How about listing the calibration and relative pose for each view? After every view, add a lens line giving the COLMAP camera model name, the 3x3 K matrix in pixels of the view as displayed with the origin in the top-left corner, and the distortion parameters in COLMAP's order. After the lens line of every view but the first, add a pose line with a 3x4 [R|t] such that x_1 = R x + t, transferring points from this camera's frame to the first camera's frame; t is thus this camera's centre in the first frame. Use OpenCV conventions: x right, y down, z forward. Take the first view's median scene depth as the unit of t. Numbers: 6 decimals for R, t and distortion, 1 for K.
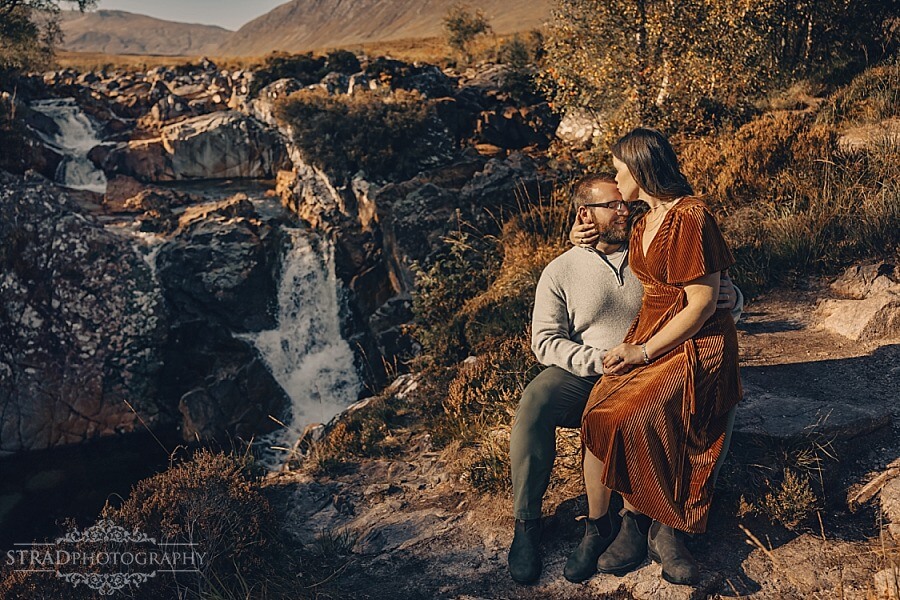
lens RADIAL K [[727.9, 0, 450.0], [0, 727.9, 300.0], [0, 0, 1]] dist [-0.102399, 0.071639]
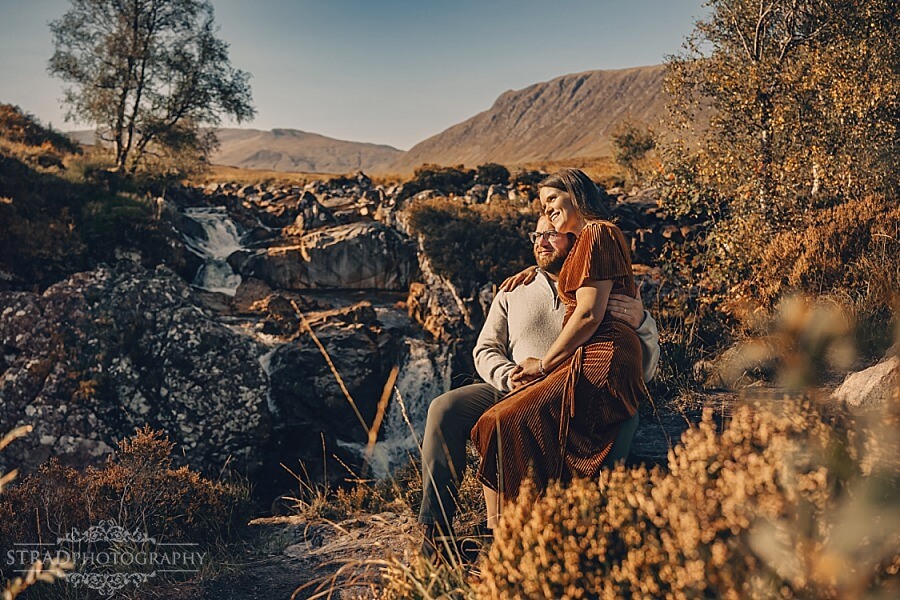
lens RADIAL K [[811.7, 0, 456.6], [0, 811.7, 332.5], [0, 0, 1]] dist [-0.088437, 0.012772]
pose [[0.977099, 0.046297, -0.207689, 0.042923], [-0.074761, 0.988511, -0.131369, 0.021098], [0.199221, 0.143887, 0.969334, -0.016217]]
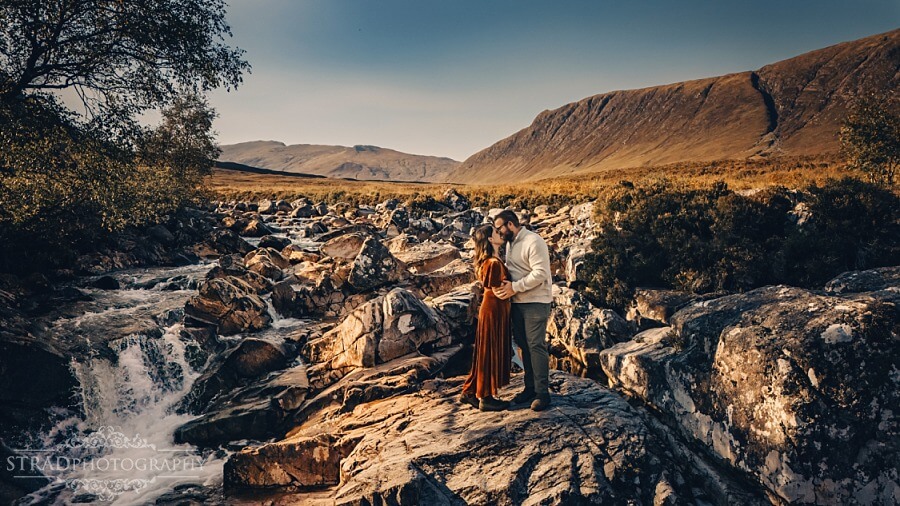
lens RADIAL K [[656.1, 0, 450.0], [0, 656.1, 253.0], [0, 0, 1]] dist [0.090786, -0.109364]
pose [[0.957340, 0.019710, -0.288289, -0.301581], [-0.082212, 0.975019, -0.206347, -0.277837], [0.277020, 0.221245, 0.935046, 0.785031]]
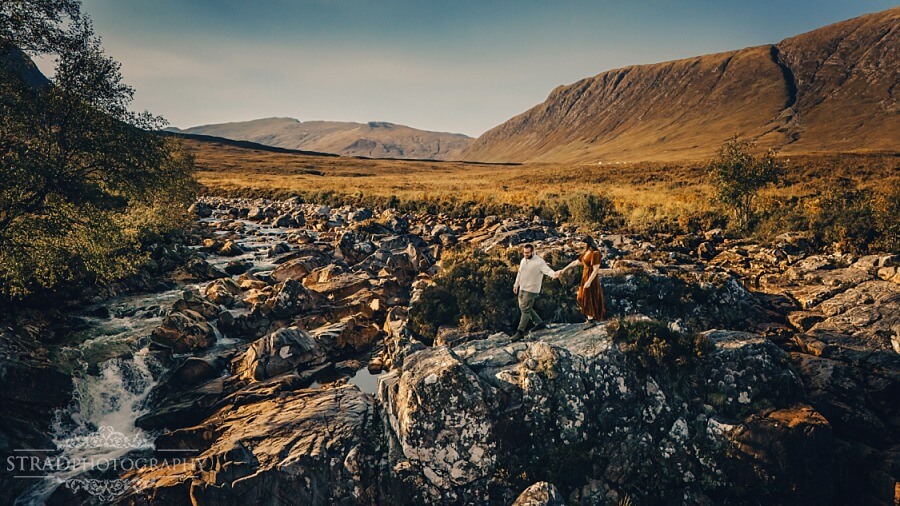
lens RADIAL K [[656.1, 0, 450.0], [0, 656.1, 253.0], [0, 0, 1]] dist [0.090786, -0.109364]
pose [[0.950605, 0.030650, -0.308885, -0.094872], [-0.086755, 0.981690, -0.169581, -0.316675], [0.298032, 0.188002, 0.935859, 0.594916]]
